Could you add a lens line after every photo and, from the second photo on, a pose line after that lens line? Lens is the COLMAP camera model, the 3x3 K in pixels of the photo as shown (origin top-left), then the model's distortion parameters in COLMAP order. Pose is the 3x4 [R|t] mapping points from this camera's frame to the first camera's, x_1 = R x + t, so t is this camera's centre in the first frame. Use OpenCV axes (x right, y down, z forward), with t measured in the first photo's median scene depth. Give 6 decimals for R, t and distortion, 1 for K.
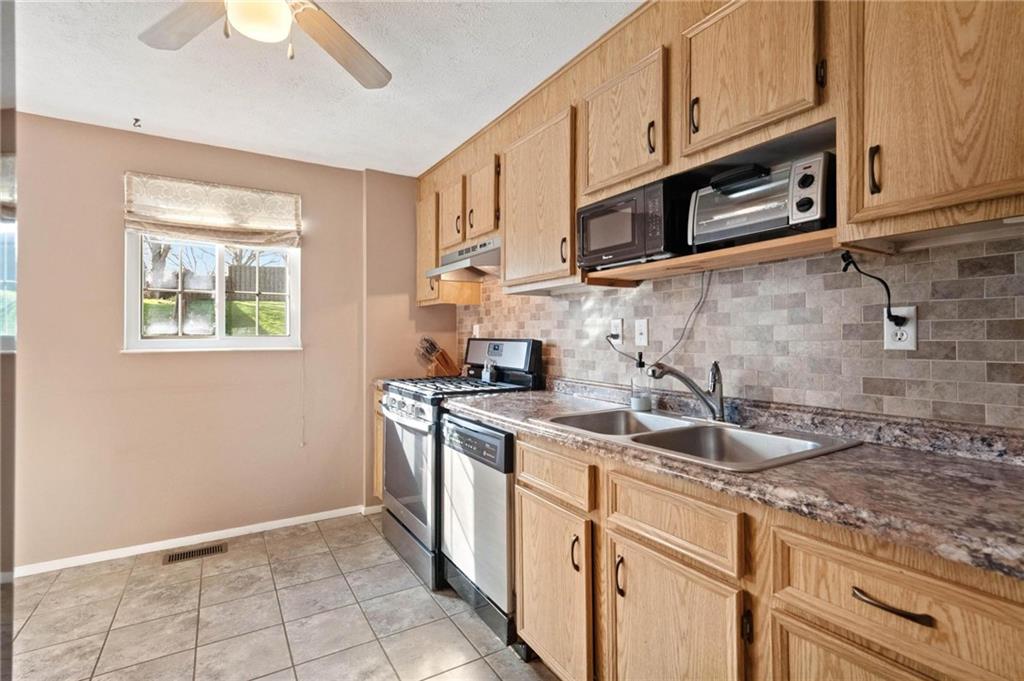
lens RADIAL K [[475.1, 0, 511.5], [0, 475.1, 337.7], [0, 0, 1]] dist [-0.003247, 0.000695]
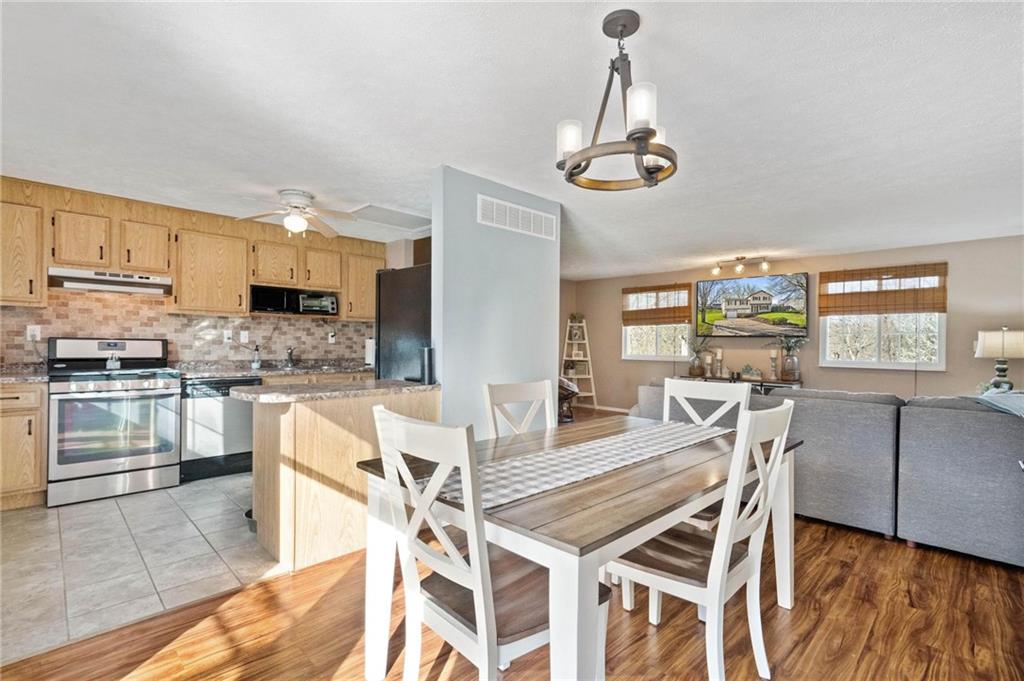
lens RADIAL K [[475.1, 0, 508.5], [0, 475.1, 342.1], [0, 0, 1]] dist [-0.003247, 0.000695]
pose [[-0.221961, -0.005069, 0.975042, -2.796747], [-0.013439, 0.999907, 0.002139, -0.009549], [-0.974963, -0.012628, -0.222009, 0.295684]]
